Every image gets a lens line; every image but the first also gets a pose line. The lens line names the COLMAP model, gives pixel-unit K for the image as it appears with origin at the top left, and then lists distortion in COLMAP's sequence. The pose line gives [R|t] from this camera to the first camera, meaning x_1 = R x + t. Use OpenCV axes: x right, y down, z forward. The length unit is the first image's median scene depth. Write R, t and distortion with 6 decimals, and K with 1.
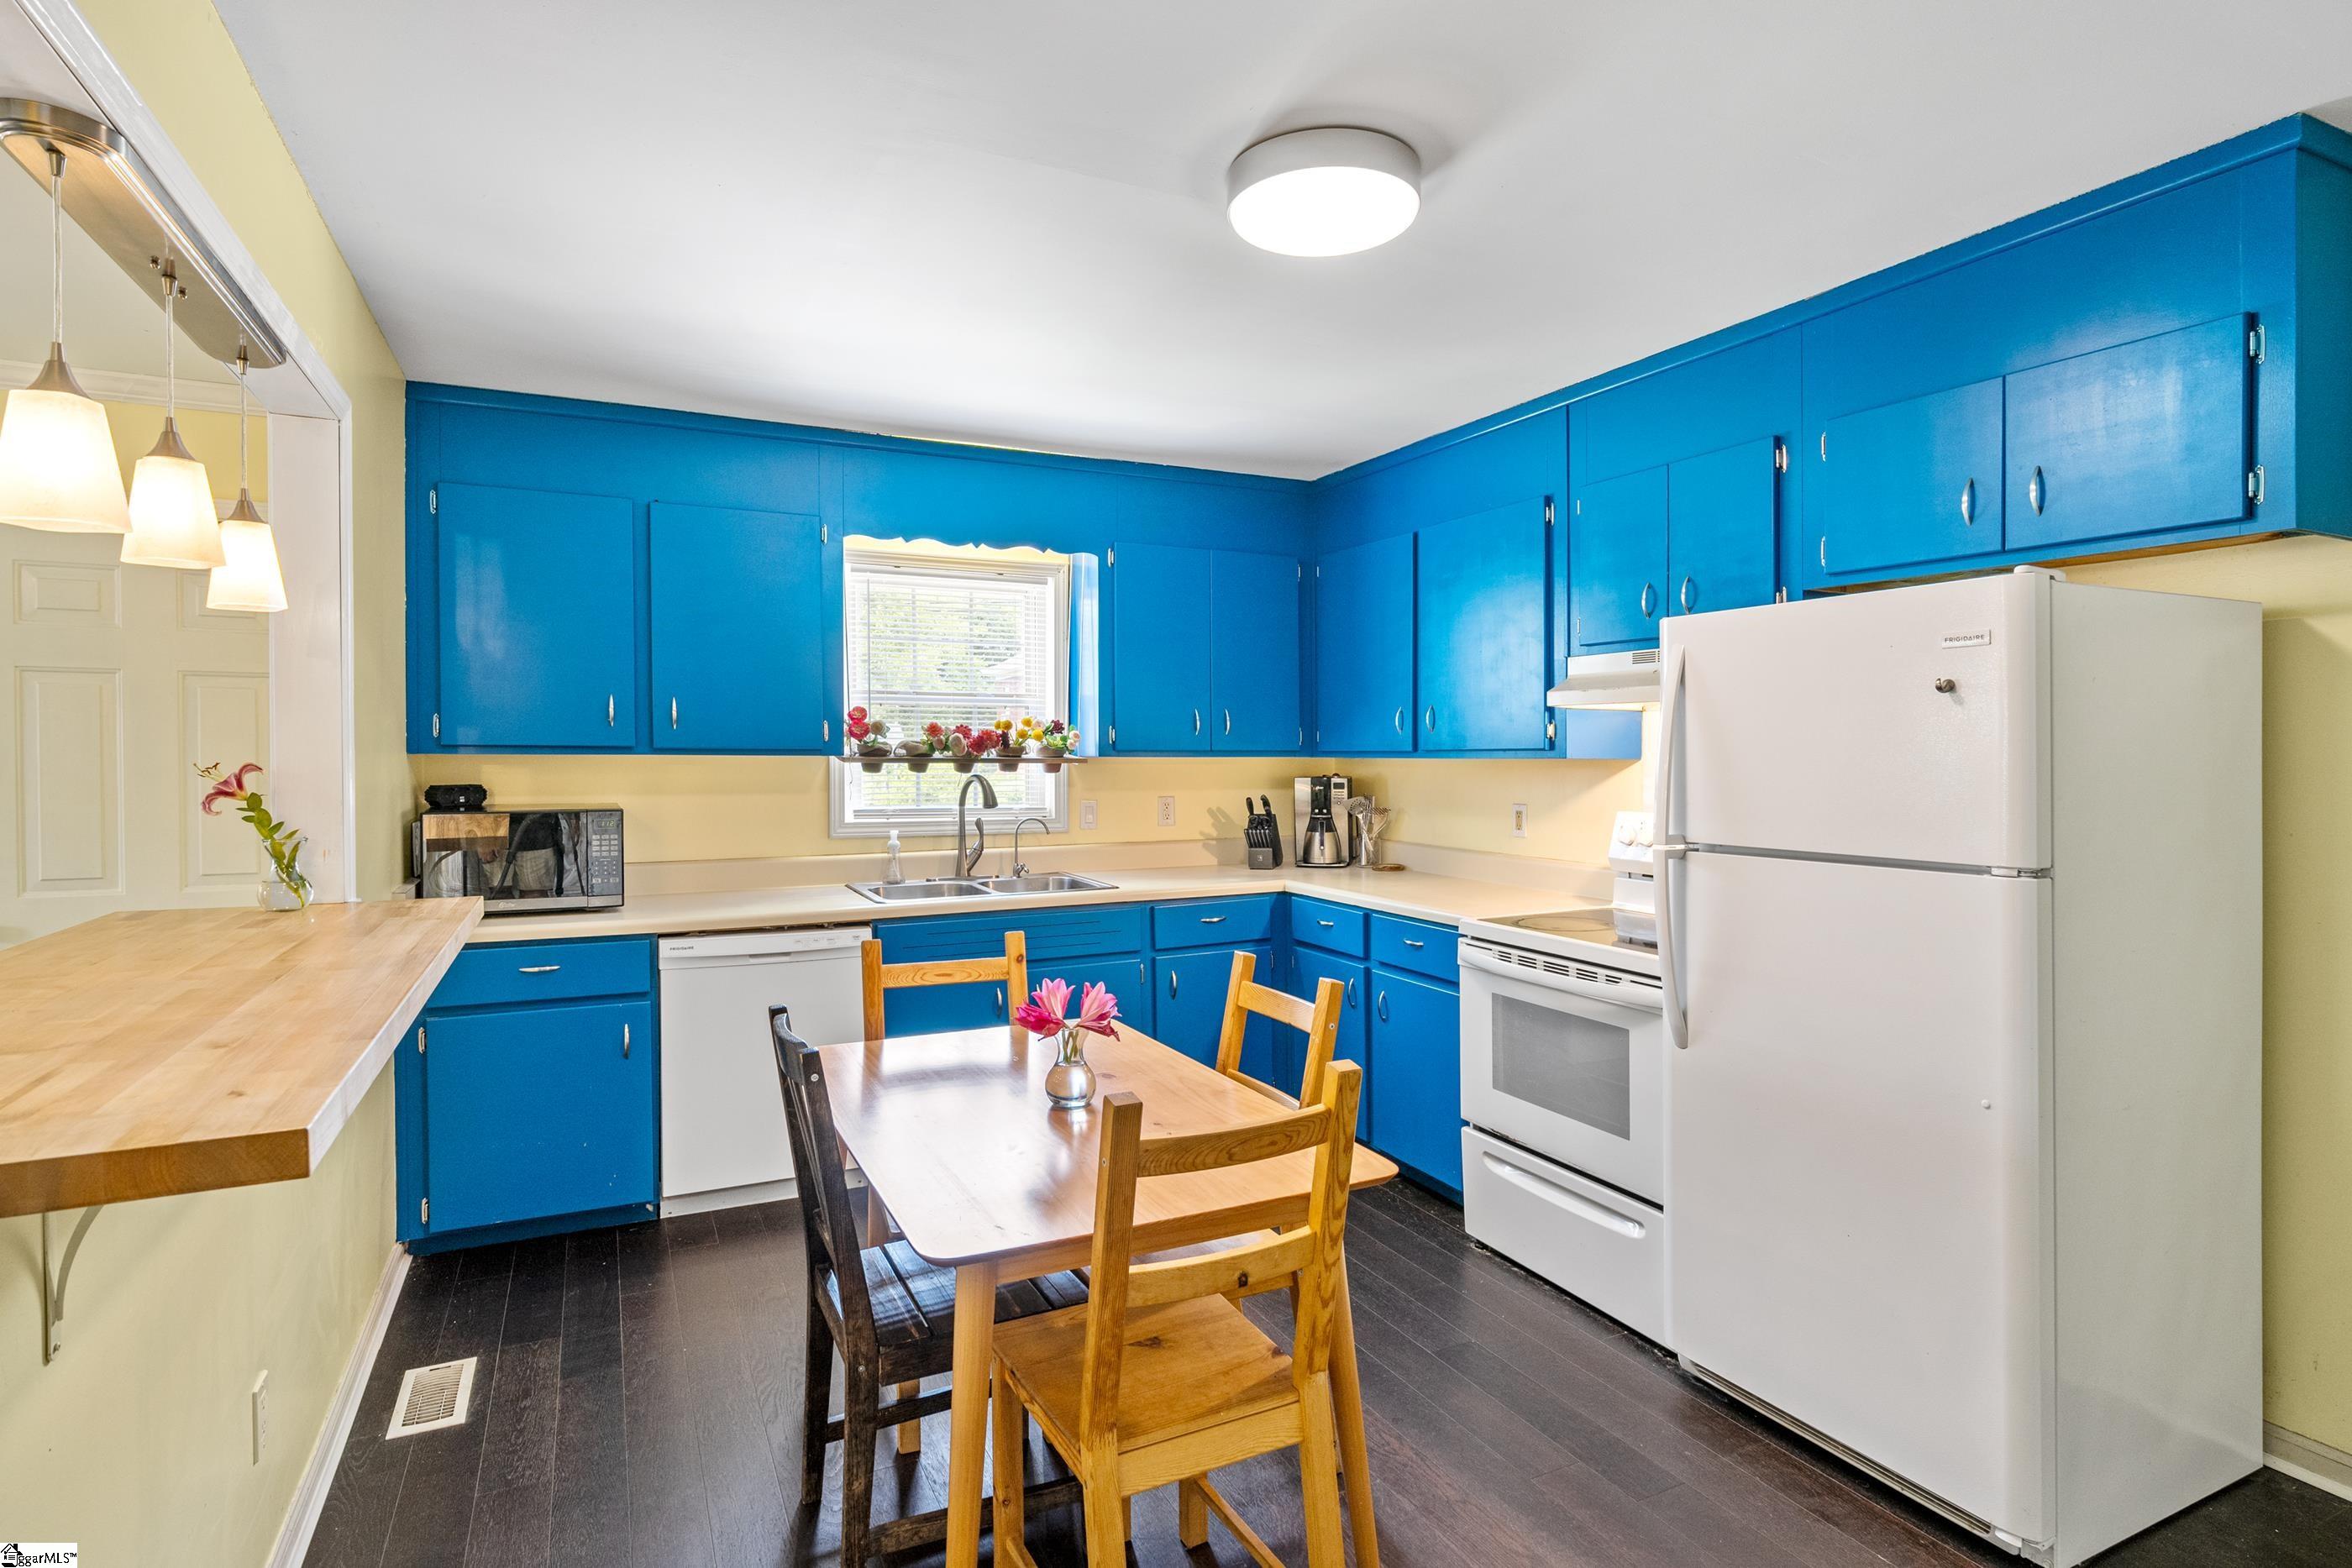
lens RADIAL K [[1182.4, 0, 1177.8], [0, 1182.4, 761.5], [0, 0, 1]] dist [0.000543, 0.000894]
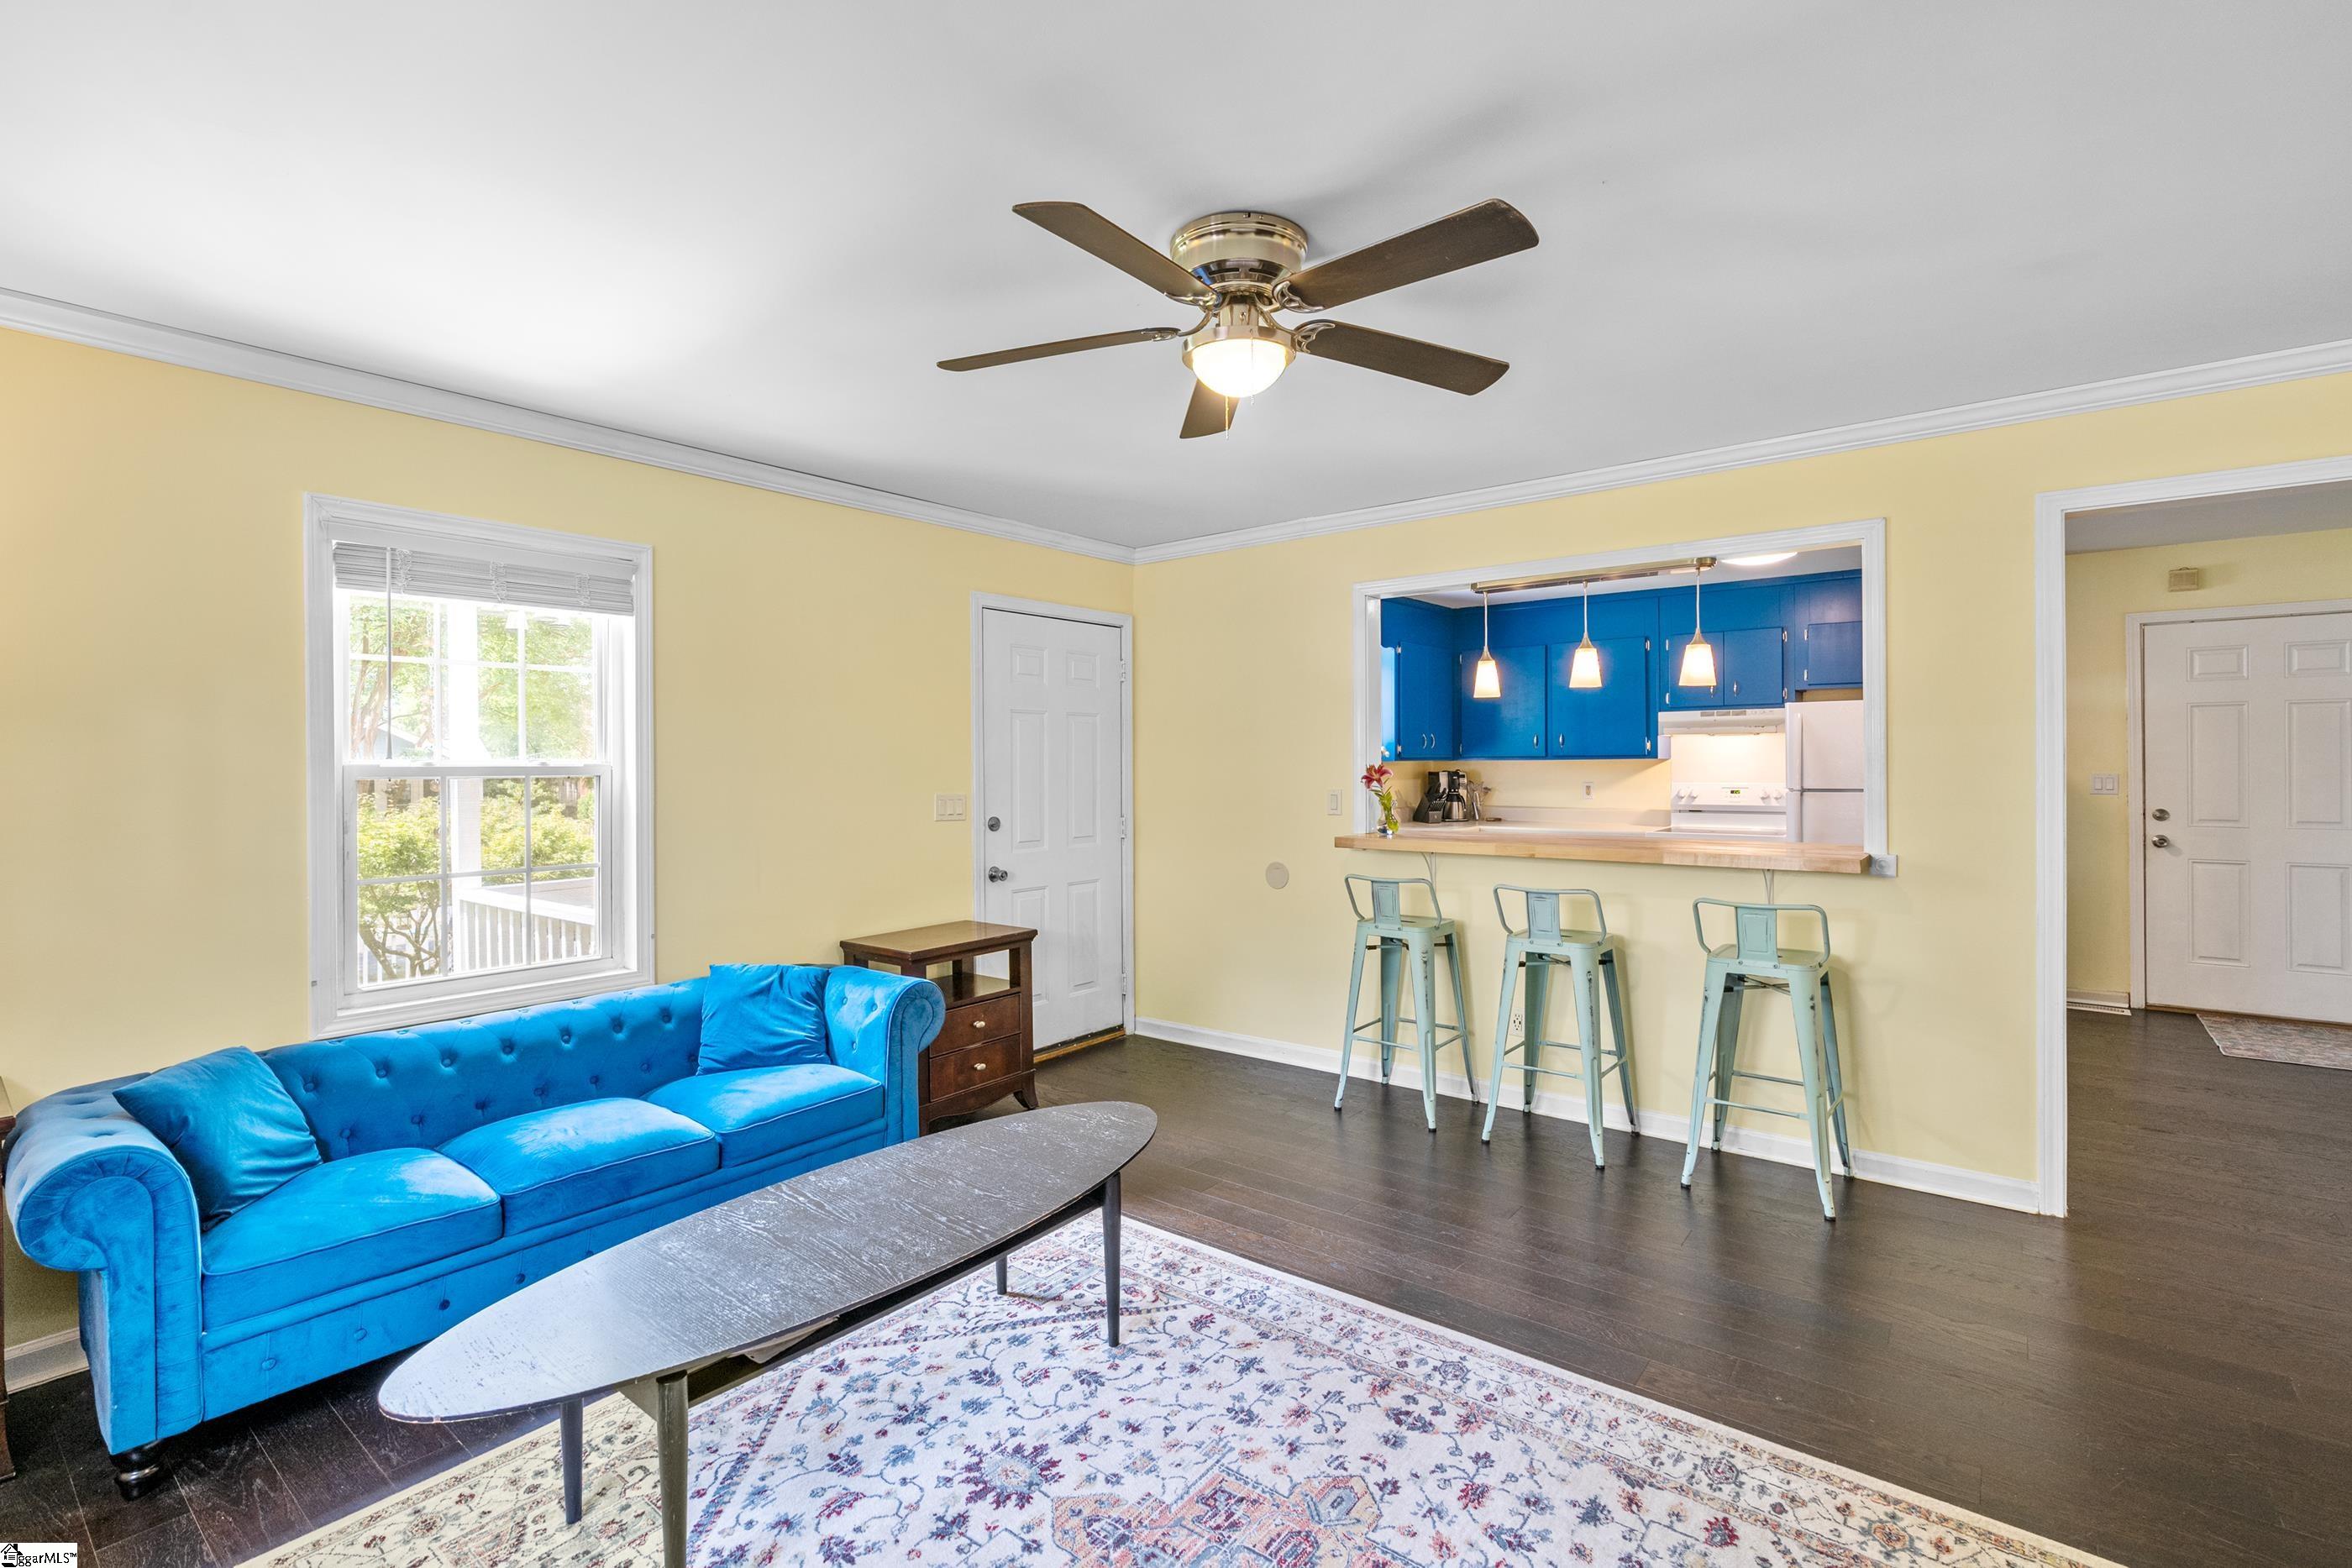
lens RADIAL K [[1060.9, 0, 1160.5], [0, 1060.9, 761.0], [0, 0, 1]] dist [-0.005010, 0.003450]
pose [[0.902707, -0.009845, 0.430144, -1.138217], [0.014027, 0.999880, -0.006552, 0.001910], [-0.430028, 0.011948, 0.902737, -0.311607]]
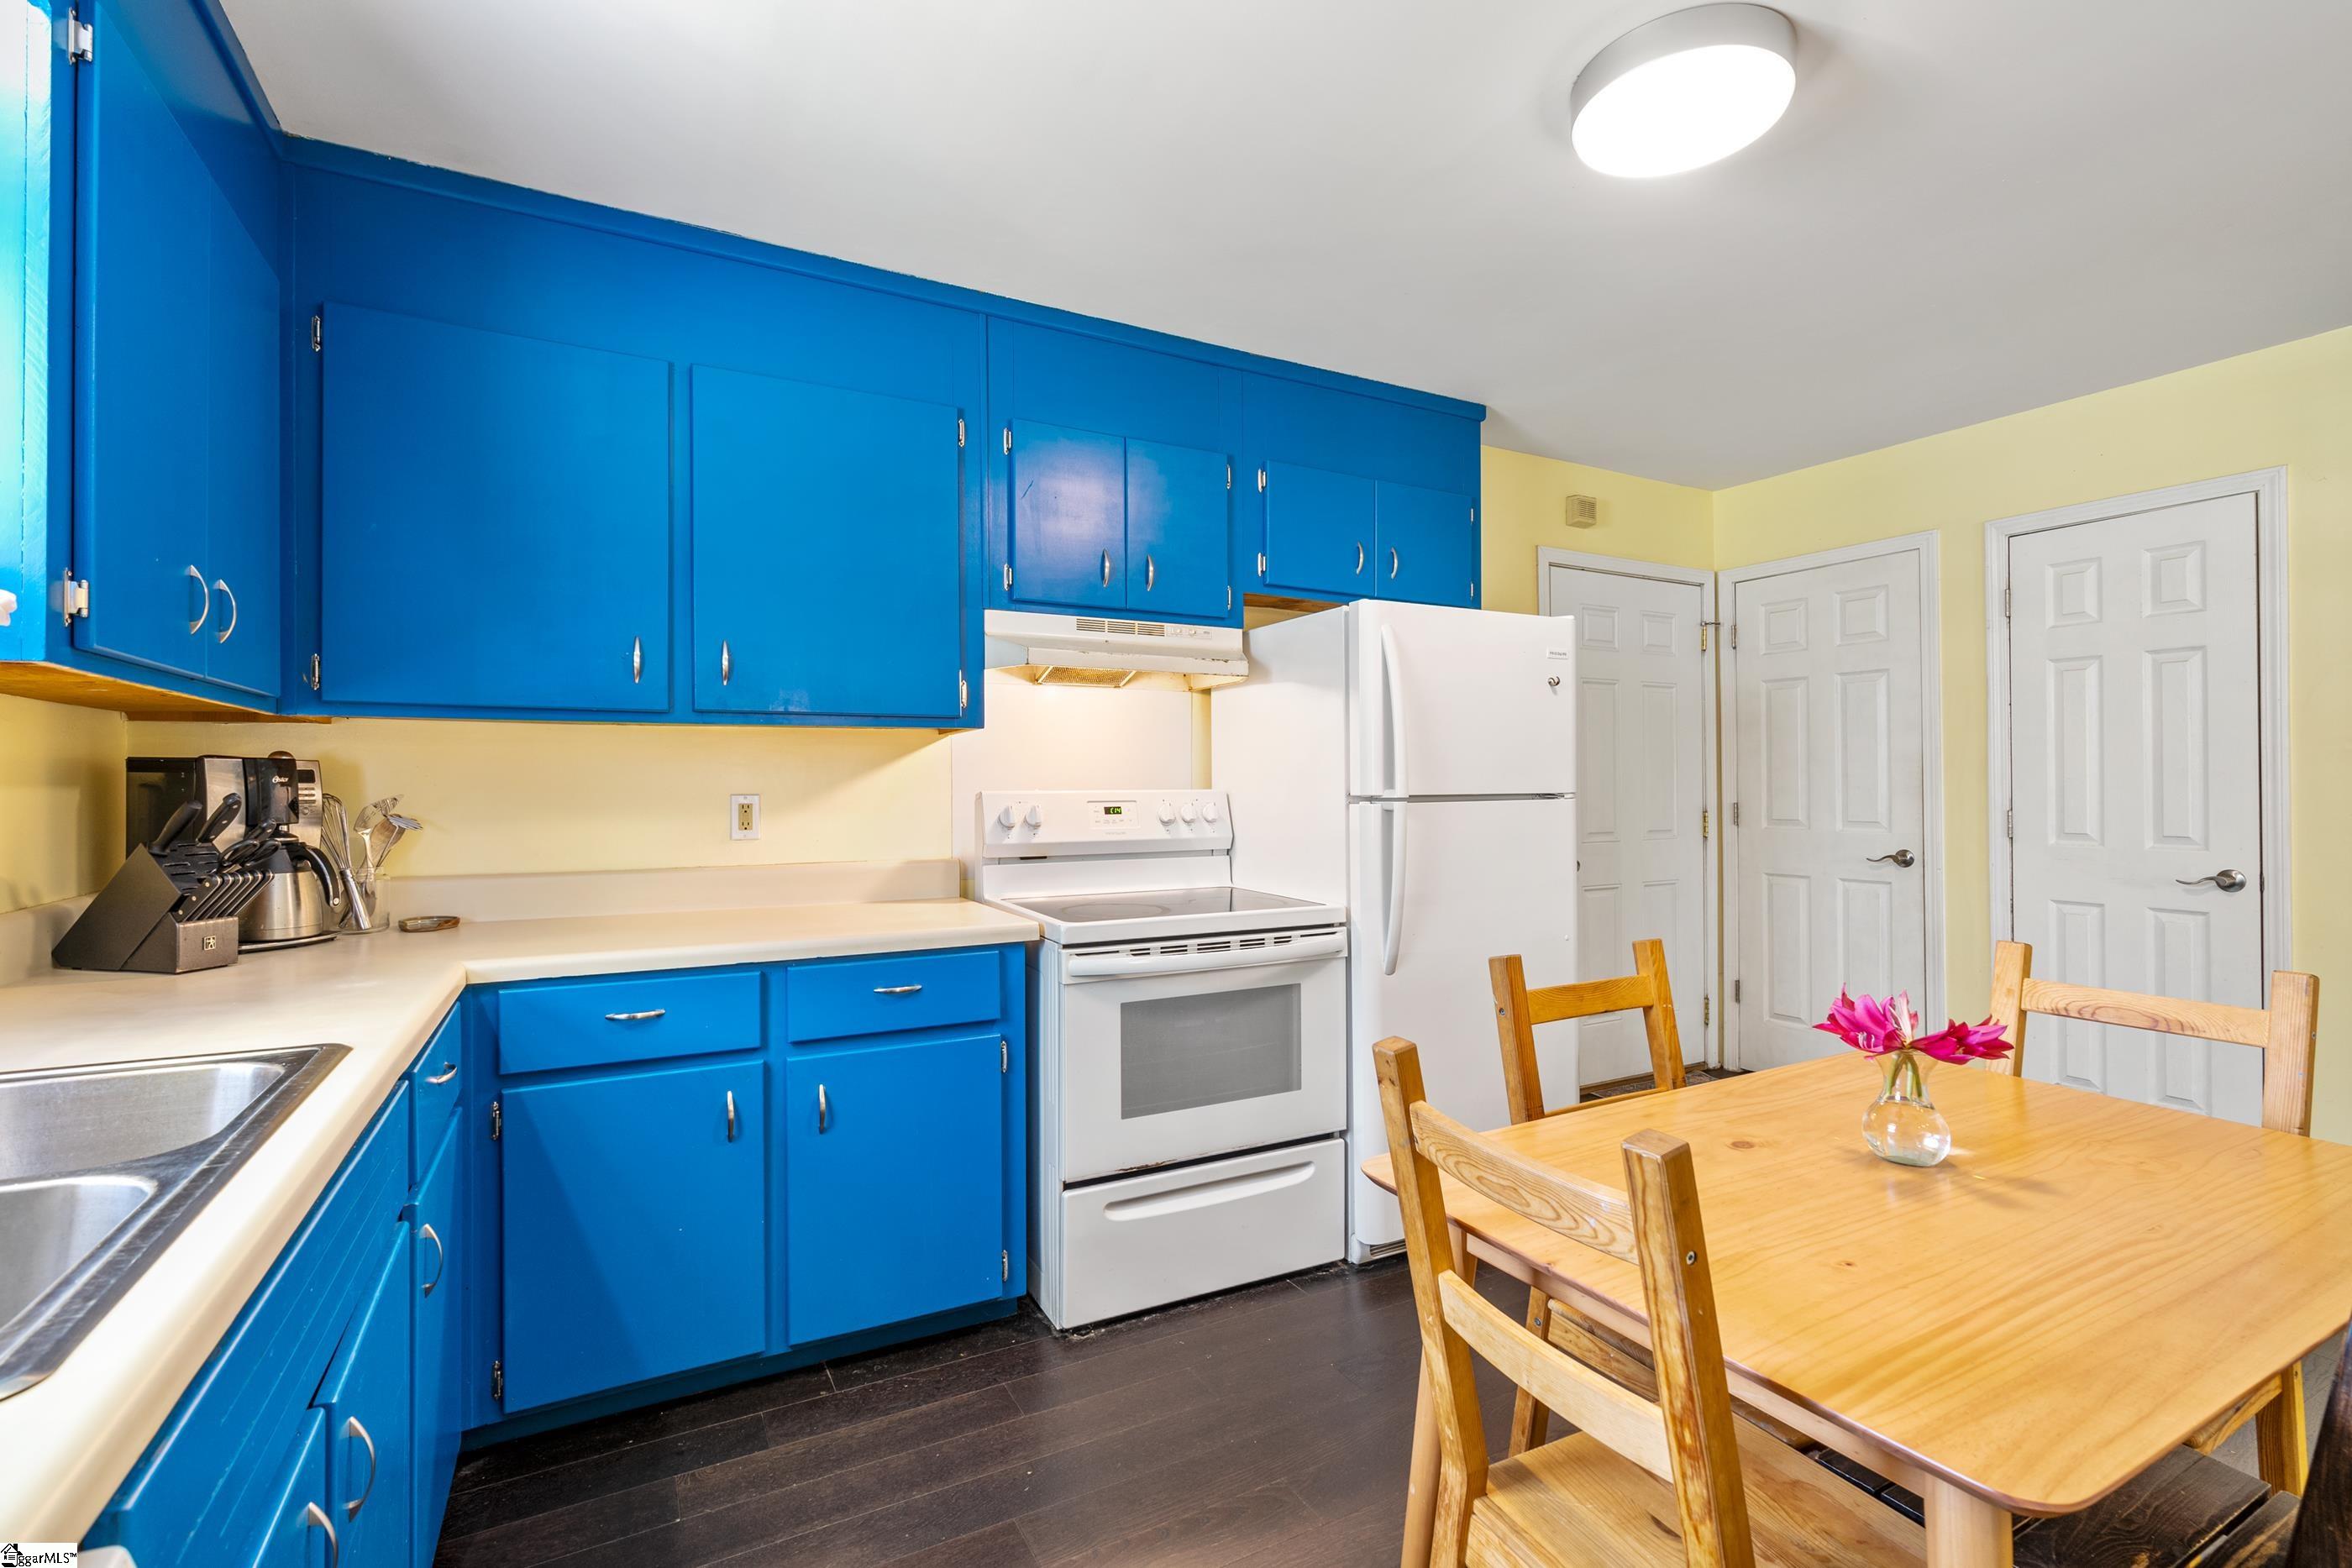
lens RADIAL K [[1060.9, 0, 1169.6], [0, 1060.9, 772.1], [0, 0, 1]] dist [-0.005010, 0.003450]
pose [[-0.042464, 0.011294, 0.999034, -0.368727], [0.012331, 0.999866, -0.010779, 0.032865], [-0.999022, 0.011861, -0.042598, 0.768862]]
